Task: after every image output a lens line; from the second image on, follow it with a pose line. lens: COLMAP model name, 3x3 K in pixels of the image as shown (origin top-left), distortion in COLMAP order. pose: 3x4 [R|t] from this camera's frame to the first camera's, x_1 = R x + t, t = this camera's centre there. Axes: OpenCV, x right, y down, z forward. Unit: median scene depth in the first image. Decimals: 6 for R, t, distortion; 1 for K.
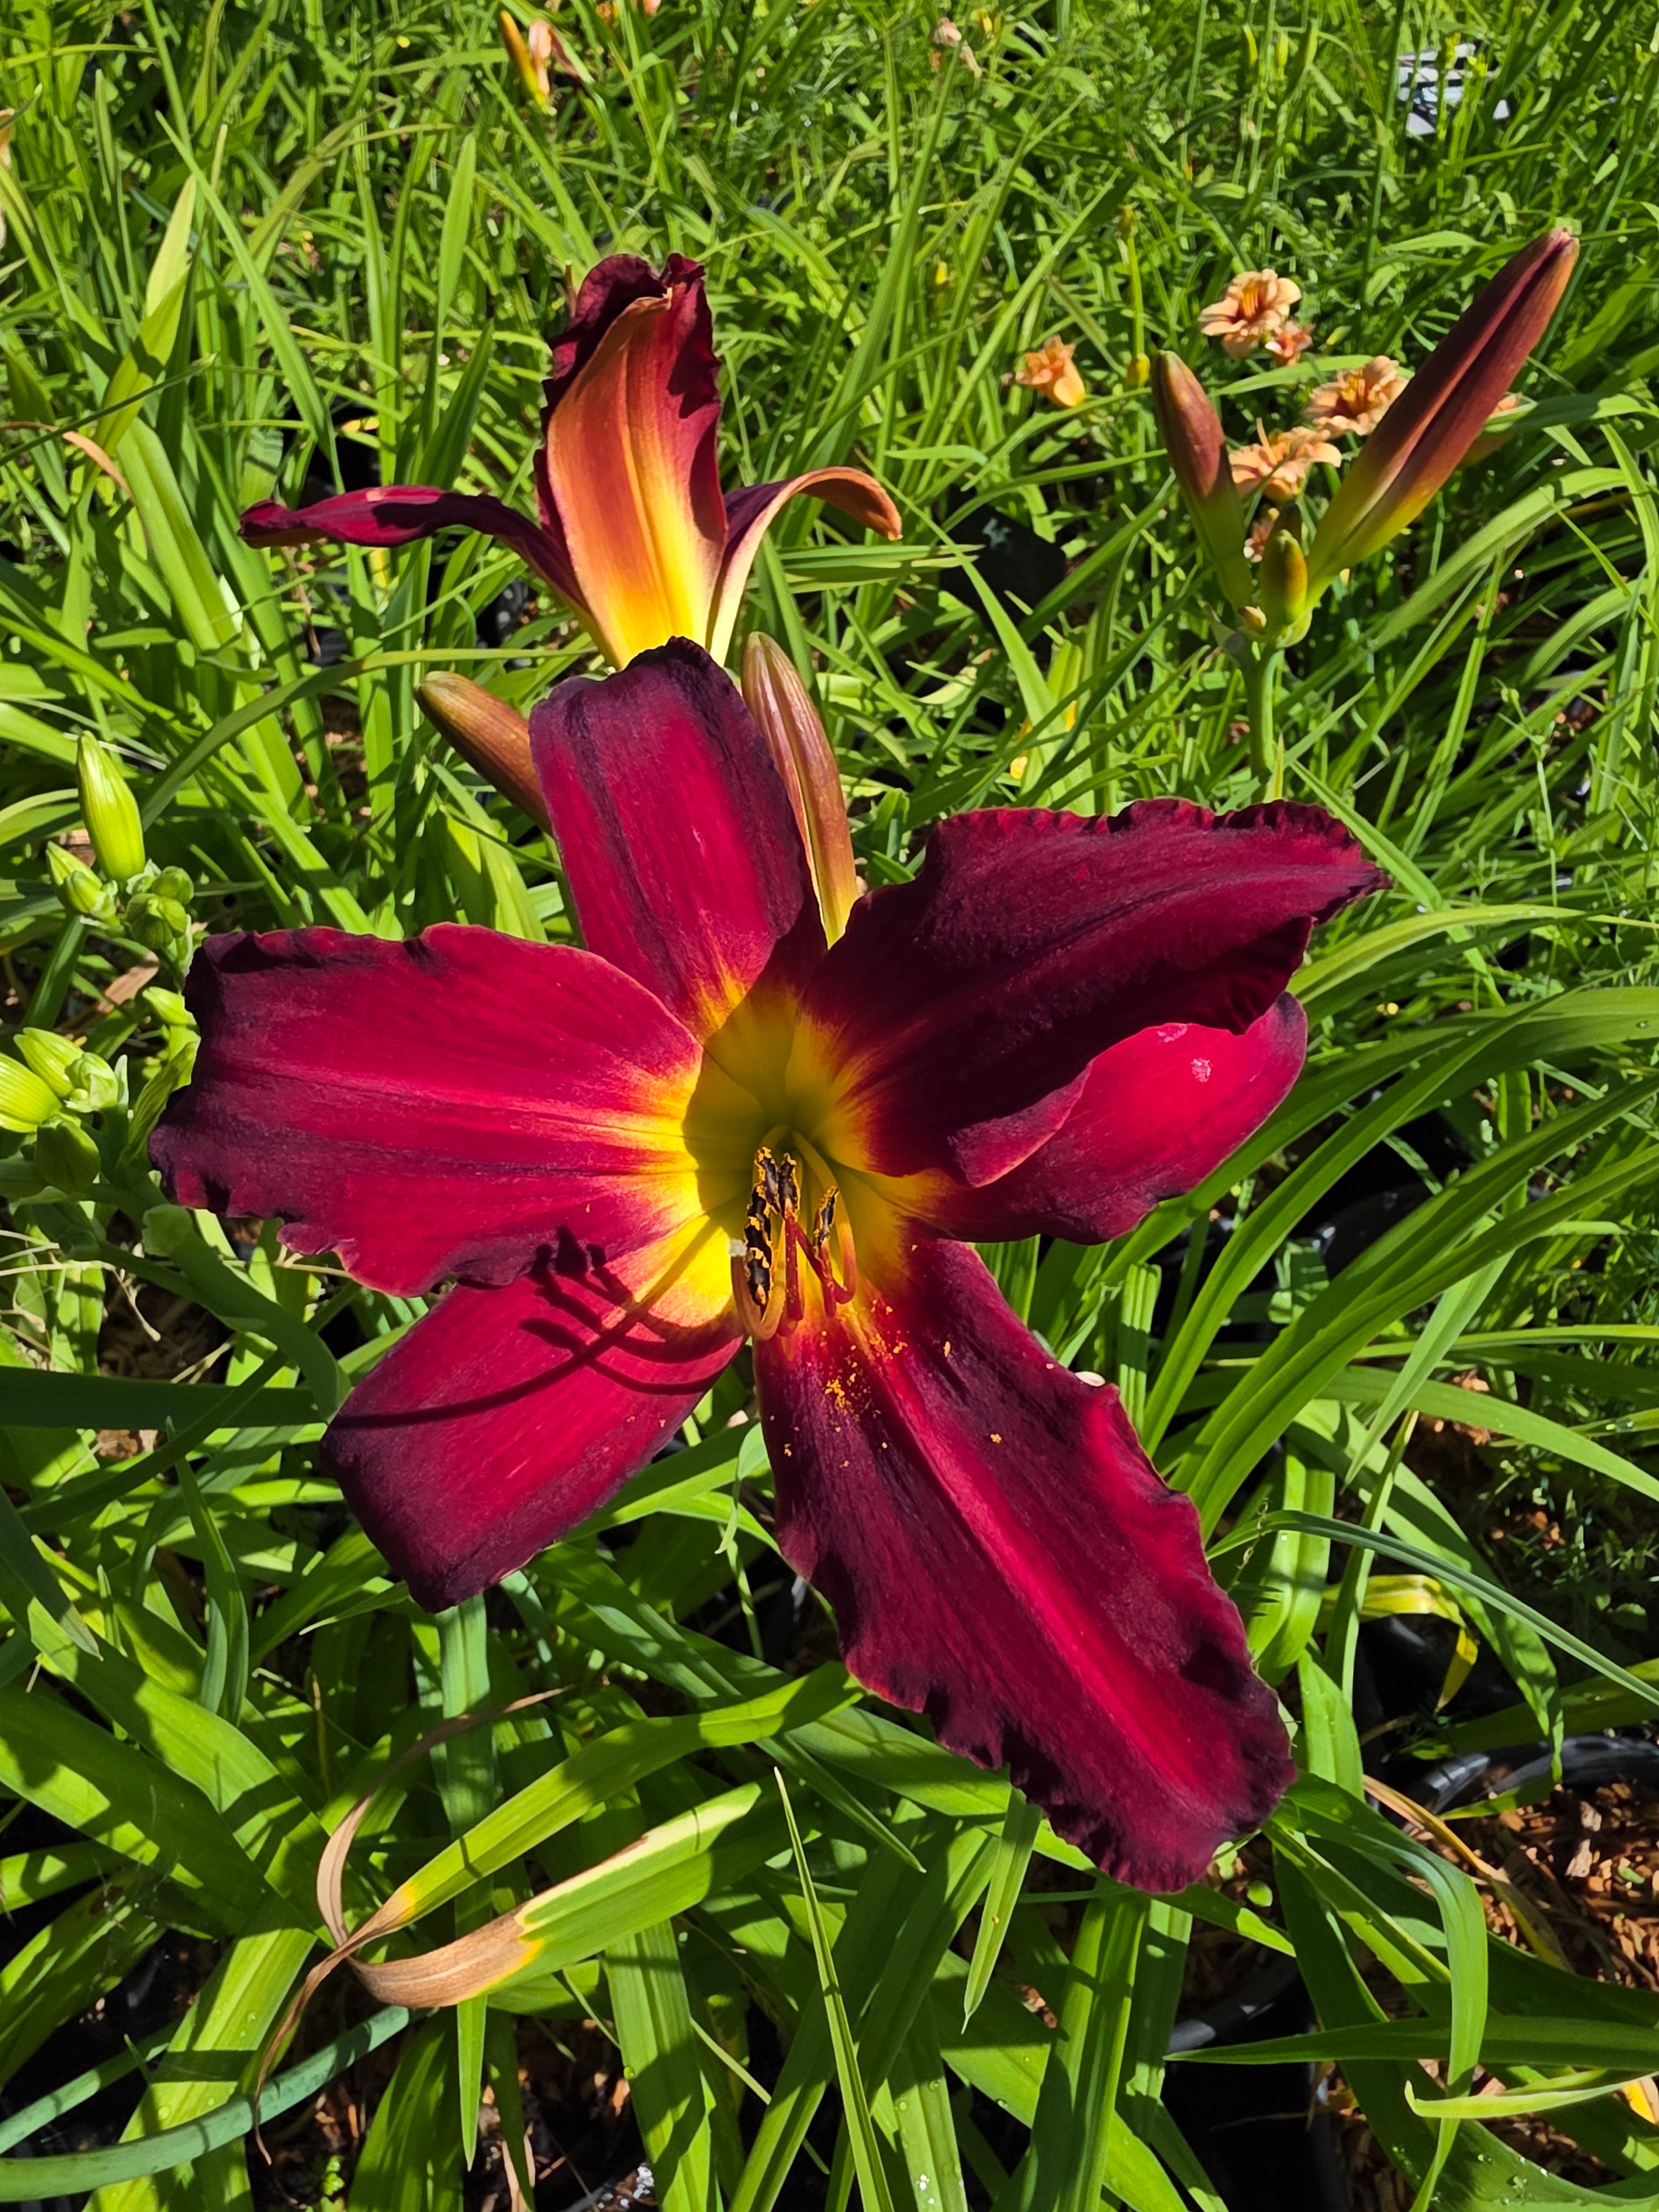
lens RADIAL K [[1750.8, 0, 770.7], [0, 1750.8, 1170.1], [0, 0, 1]] dist [-0.037551, 0.002779]
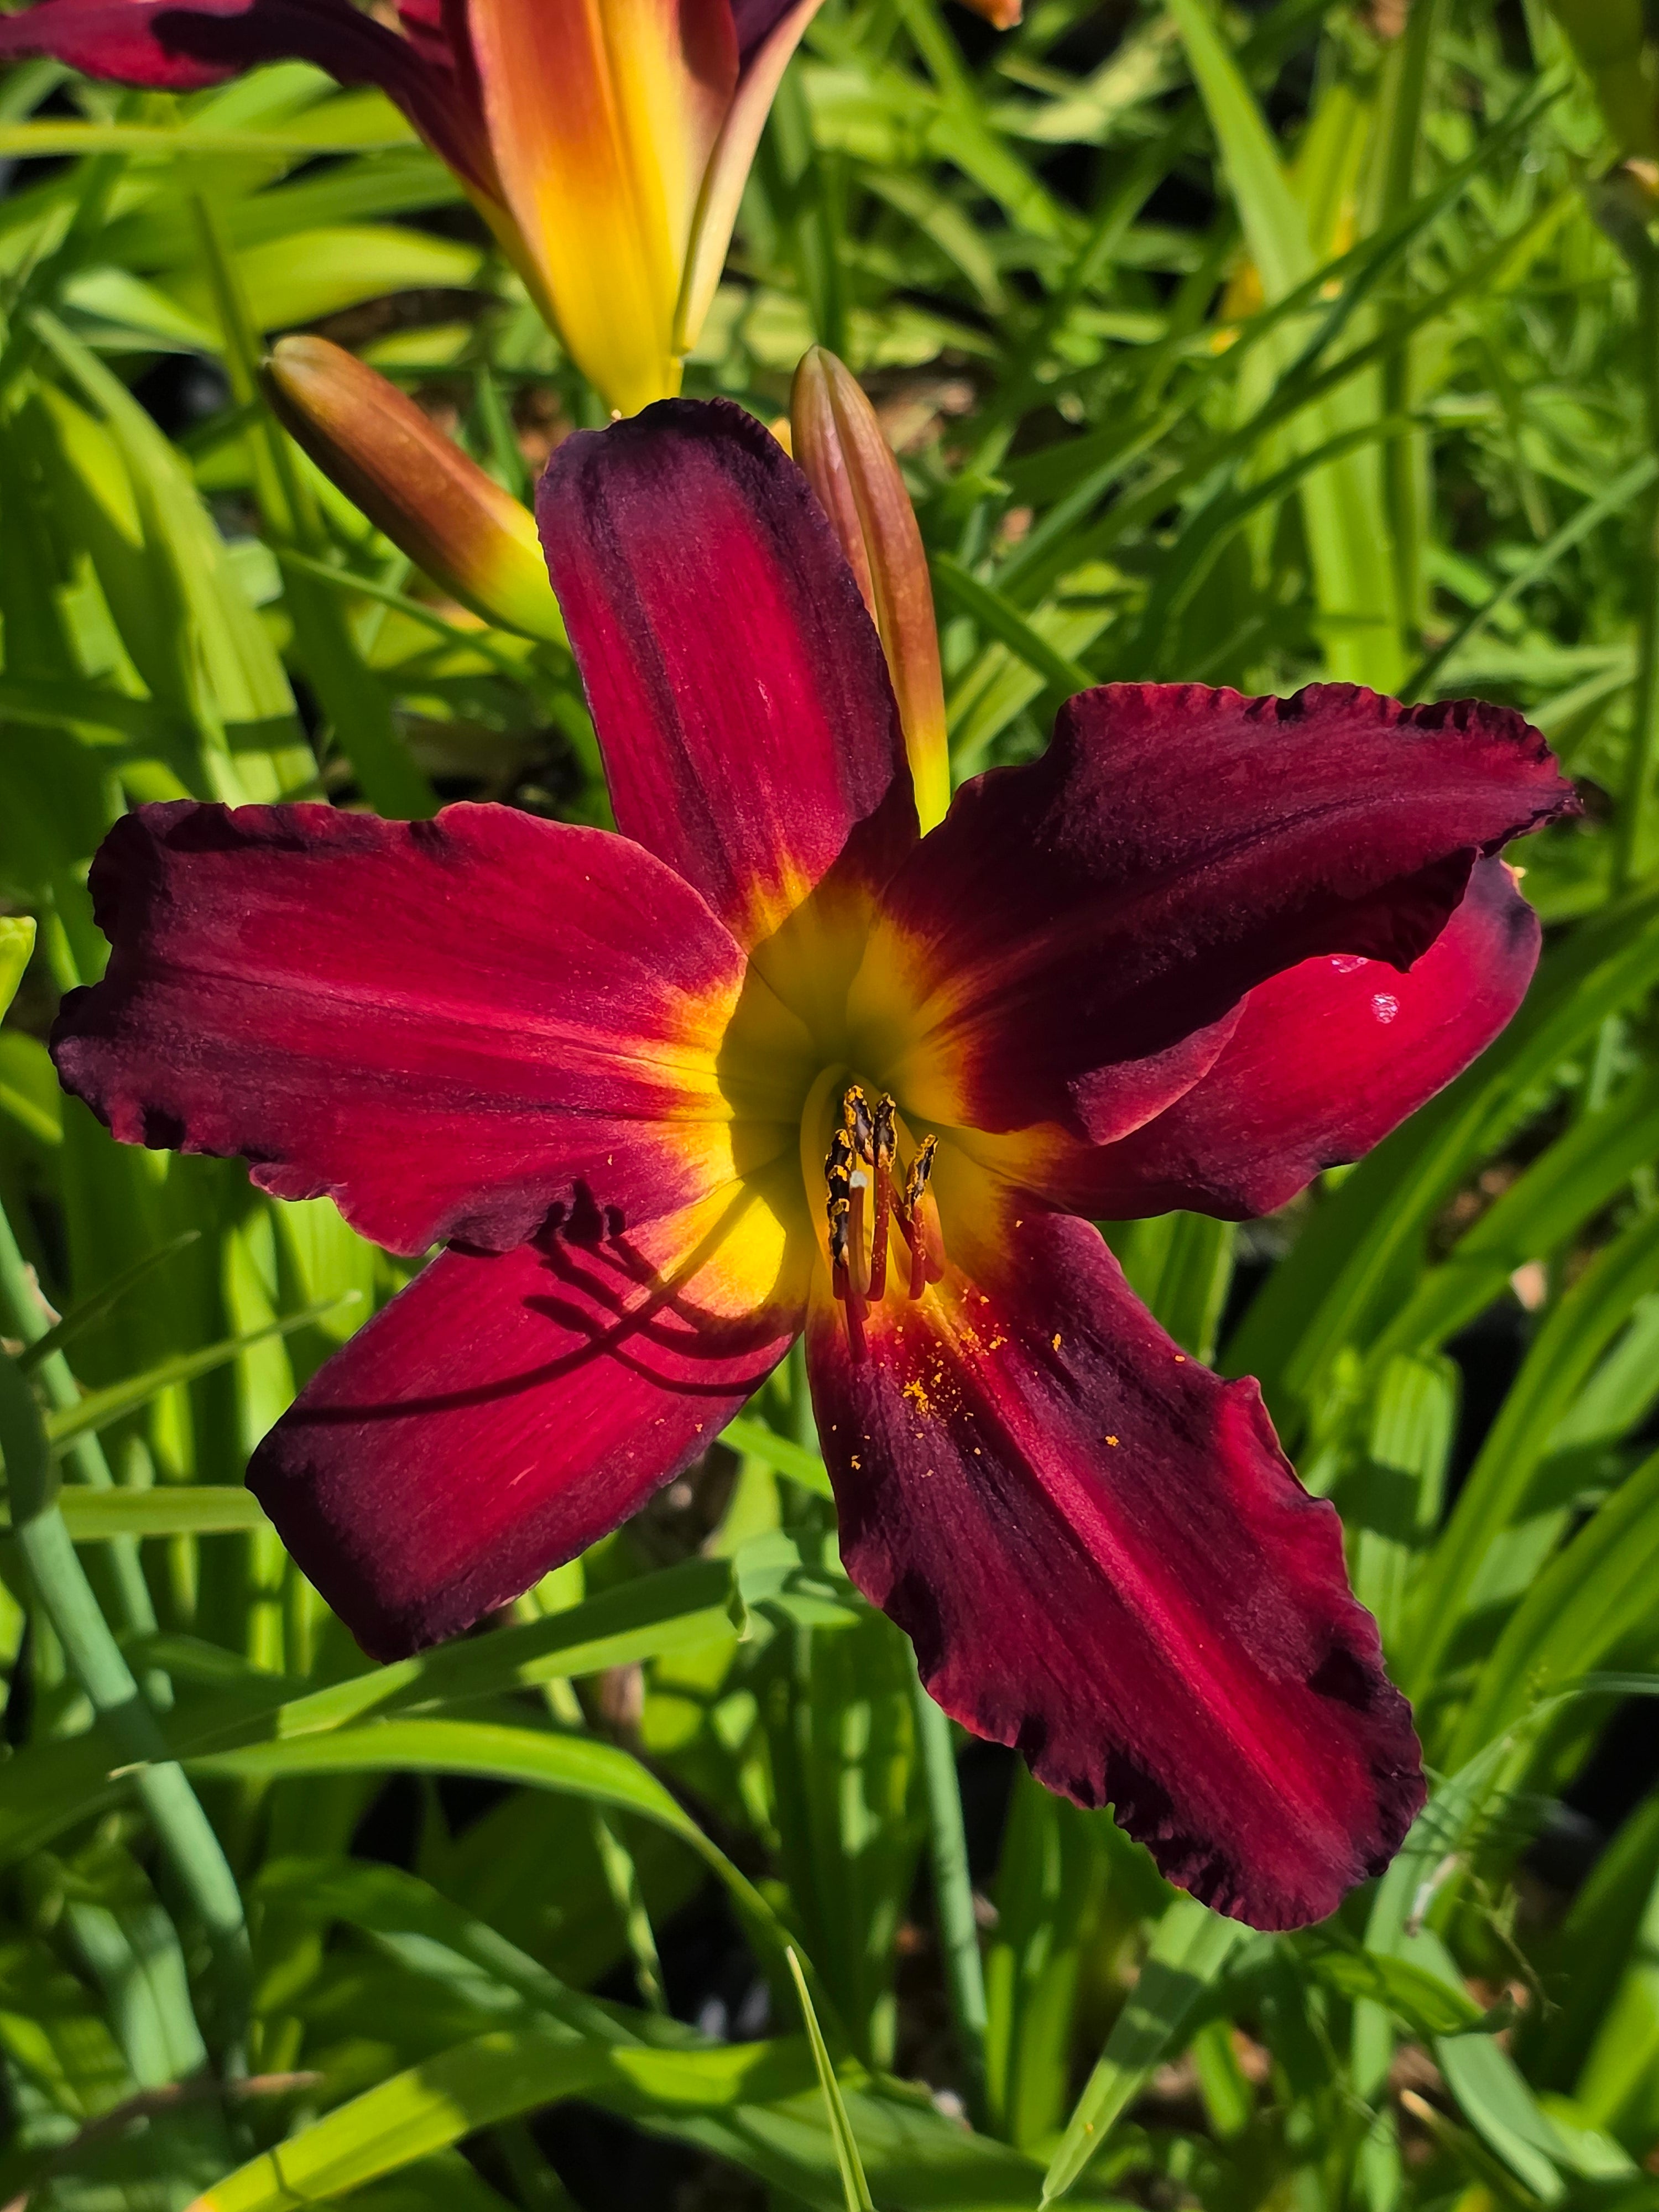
lens RADIAL K [[1687.7, 0, 827.0], [0, 1687.7, 1180.2], [0, 0, 1]] dist [0.004832, 0.002503]
pose [[0.998644, 0.033043, -0.040230, 0.025414], [-0.031098, 0.998361, 0.048050, -0.008788], [0.041752, -0.046733, 0.998034, 0.236134]]
